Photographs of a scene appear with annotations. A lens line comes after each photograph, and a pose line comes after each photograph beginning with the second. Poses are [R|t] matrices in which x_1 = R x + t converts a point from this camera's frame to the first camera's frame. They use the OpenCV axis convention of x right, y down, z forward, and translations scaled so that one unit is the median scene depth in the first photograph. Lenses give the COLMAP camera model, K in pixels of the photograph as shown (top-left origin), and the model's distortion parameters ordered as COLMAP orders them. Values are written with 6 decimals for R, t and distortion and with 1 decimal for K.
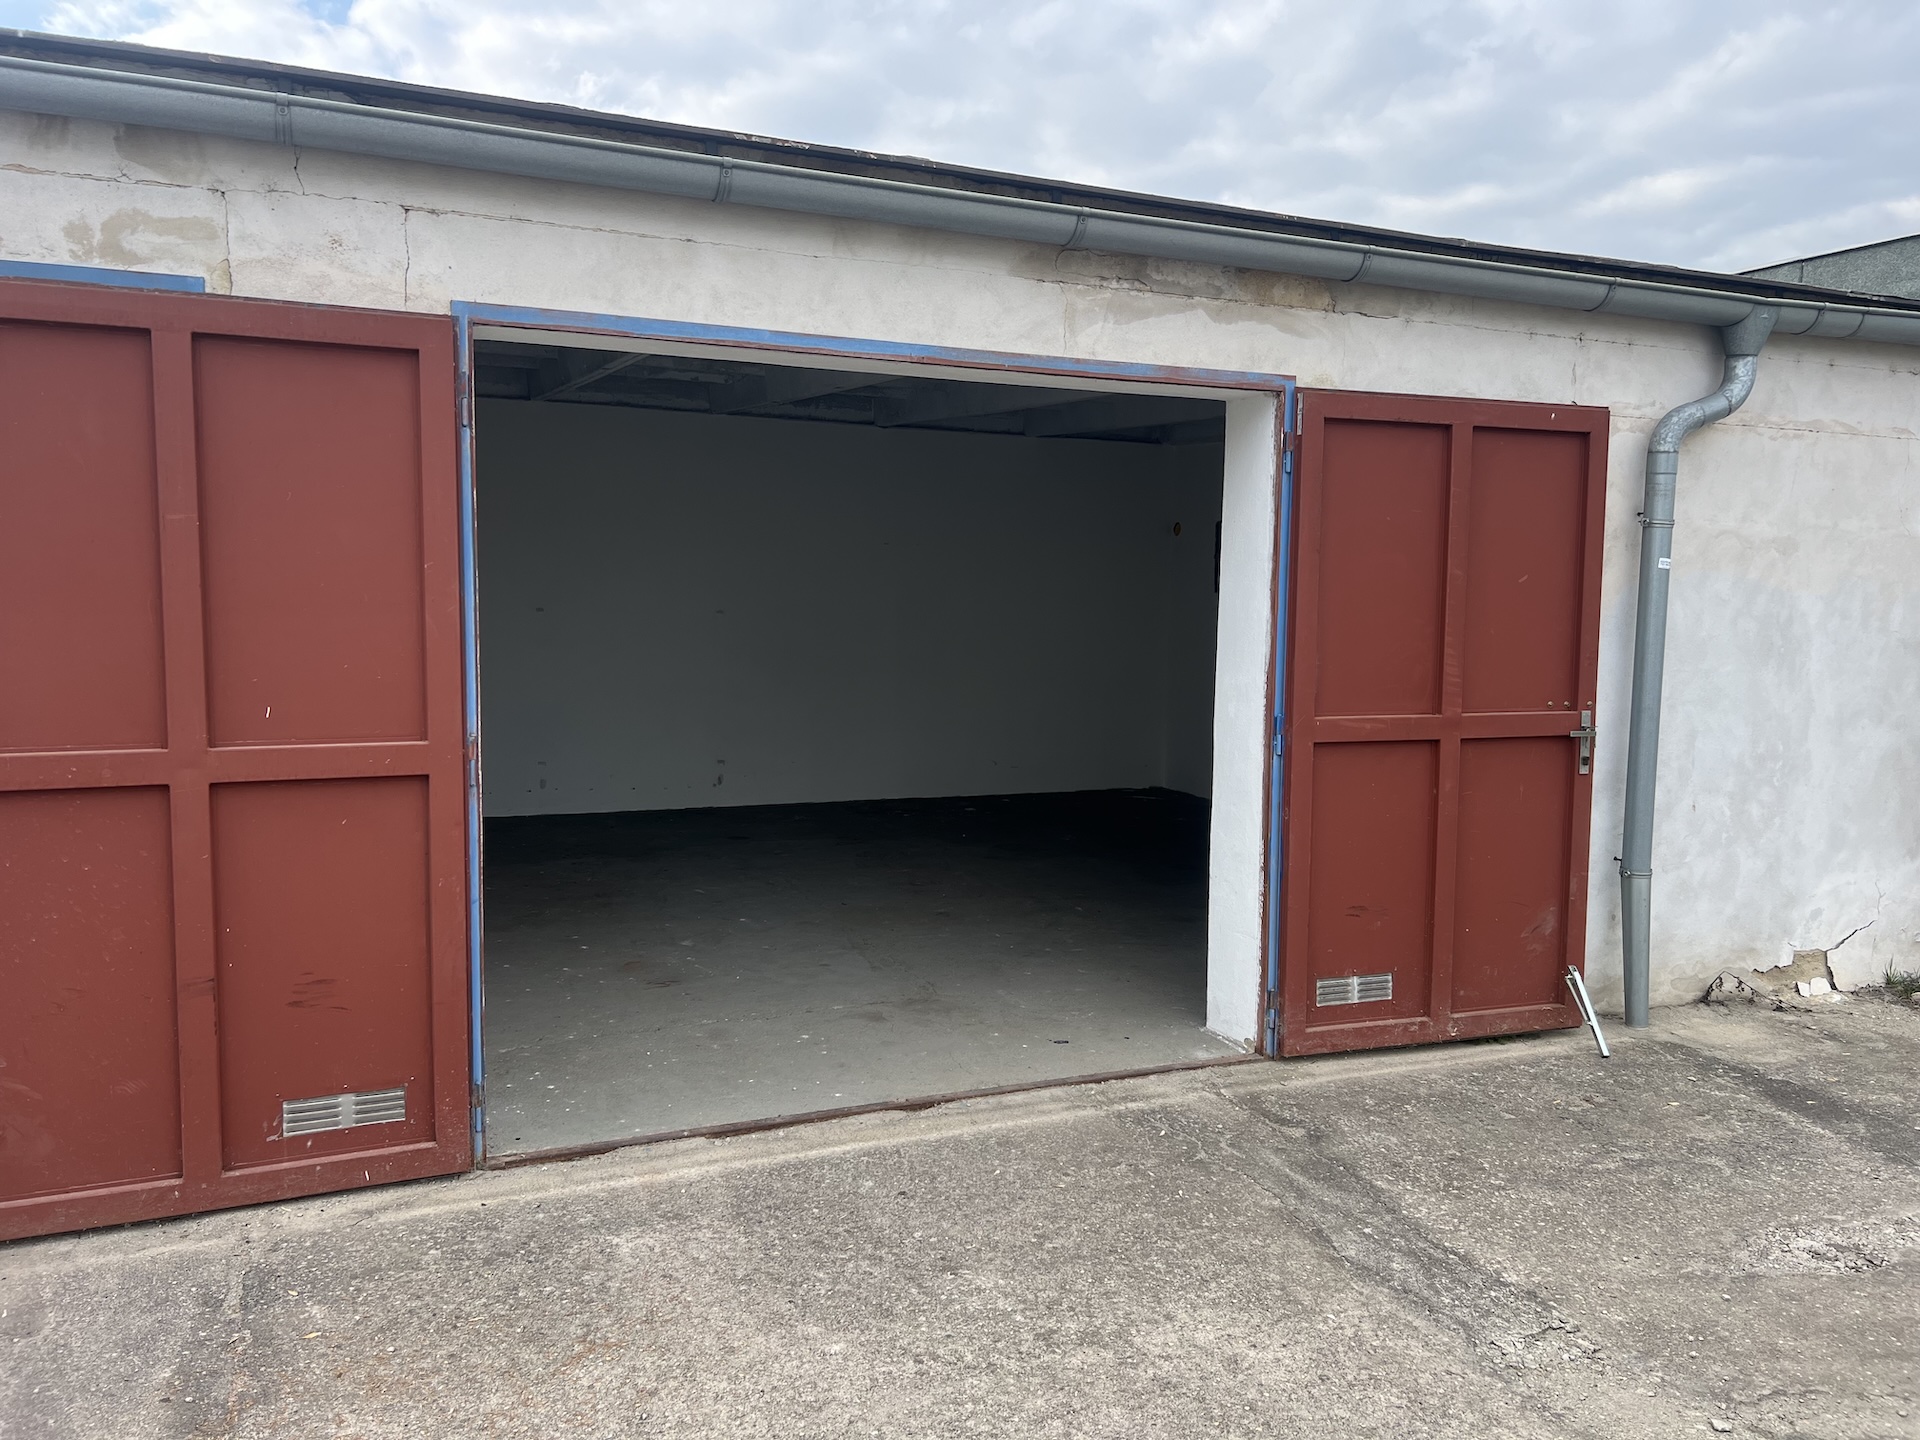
lens RADIAL K [[1340.3, 0, 959.1], [0, 1340.3, 728.5], [0, 0, 1]] dist [0.008123, -0.000366]
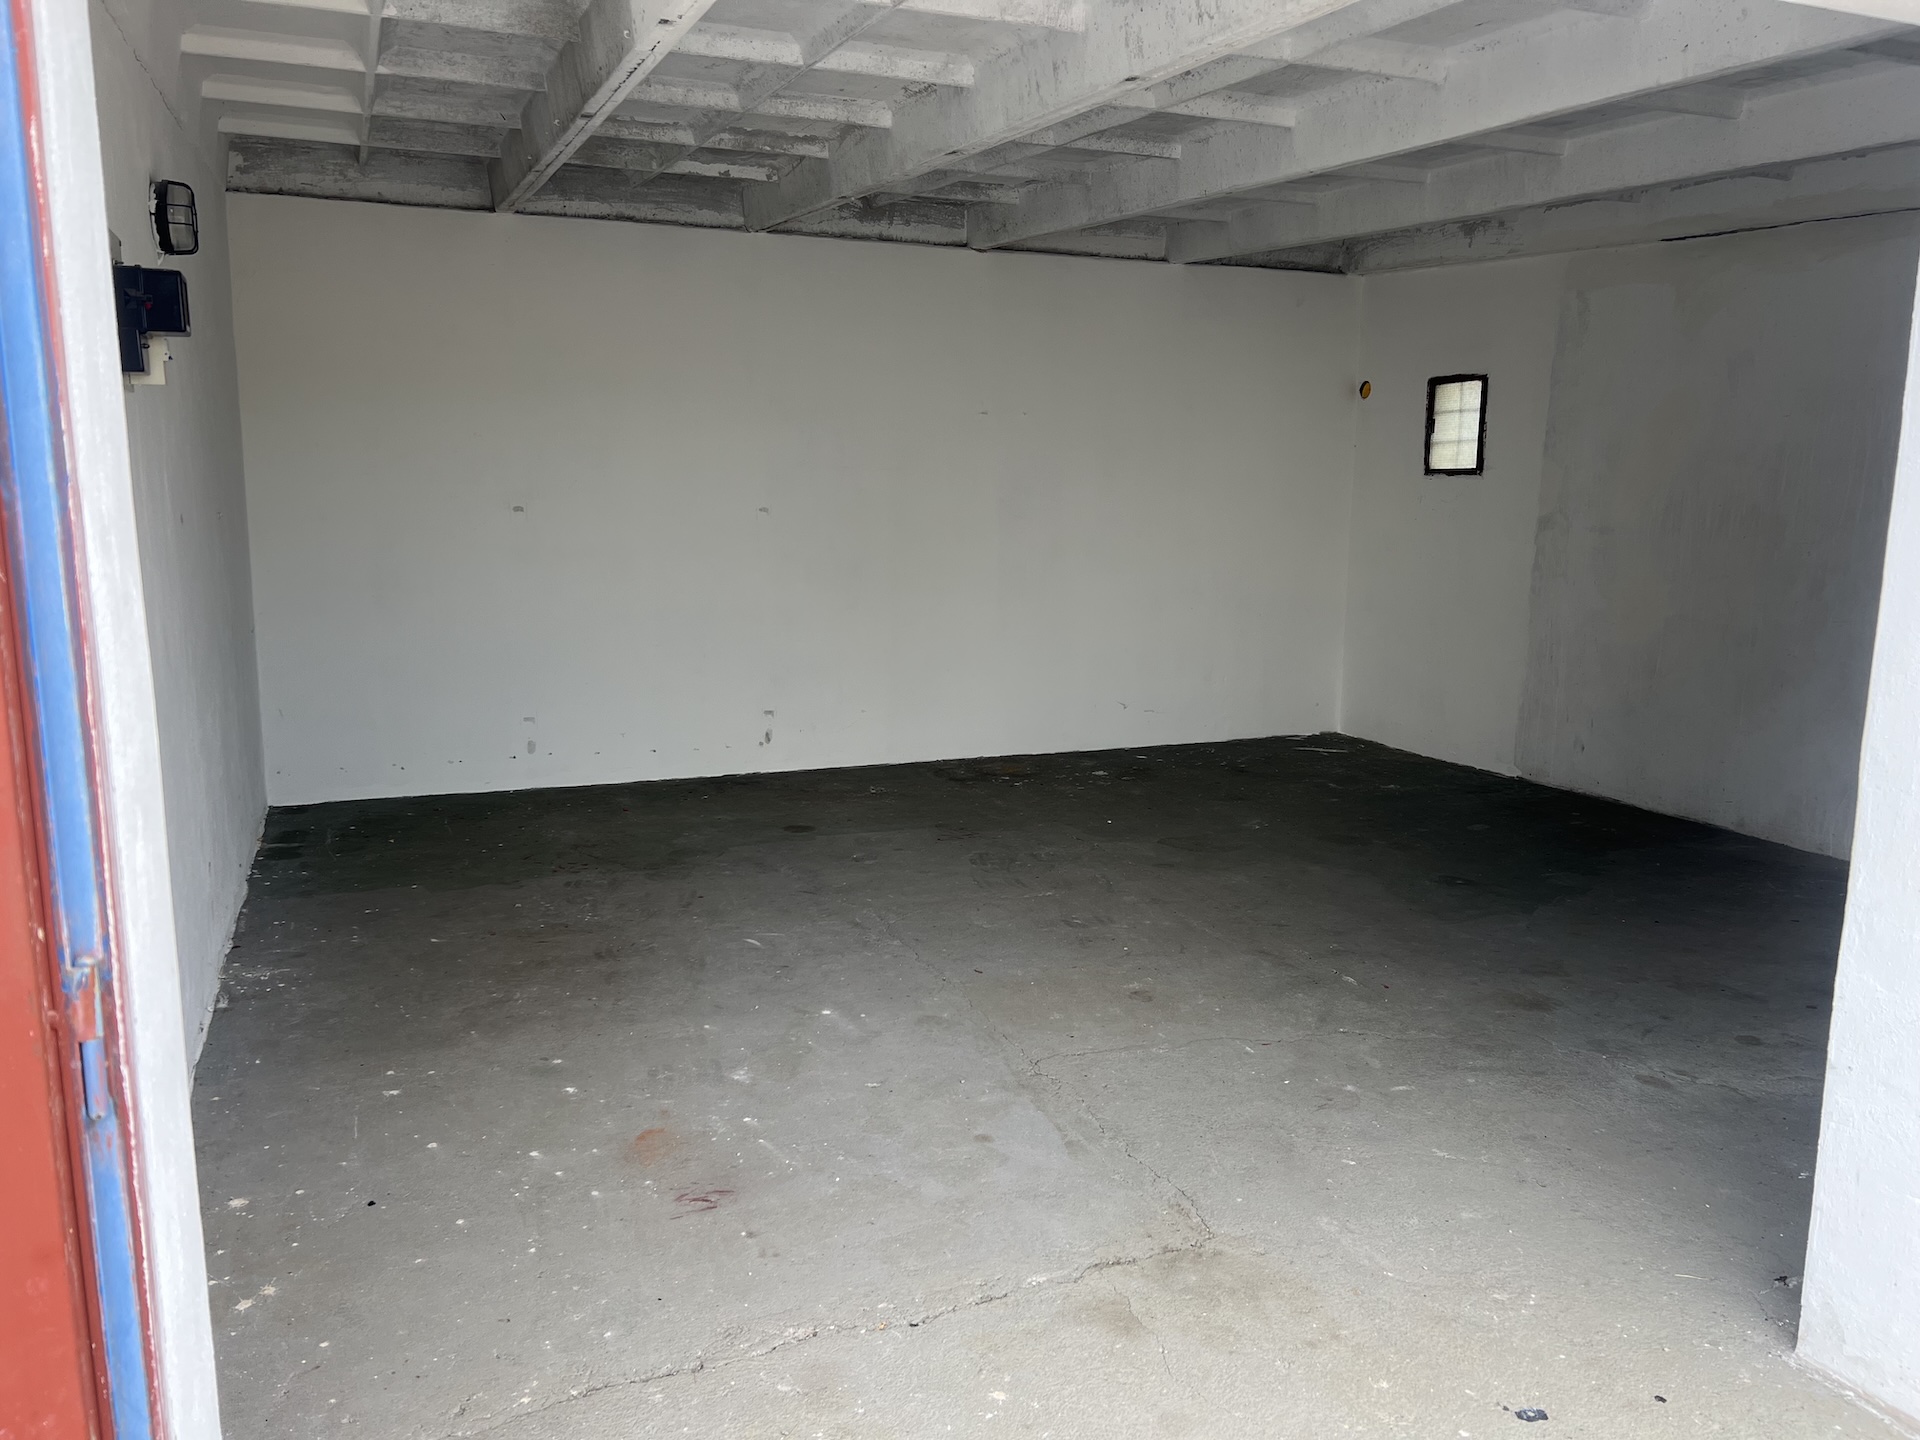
lens RADIAL K [[1439.5, 0, 954.8], [0, 1439.5, 756.5], [0, 0, 1]] dist [0.001019, -0.000319]
pose [[0.999349, -0.004176, -0.035824, -0.035196], [0.007320, 0.996088, 0.088061, -0.015775], [0.035317, -0.088266, 0.995471, 0.157467]]
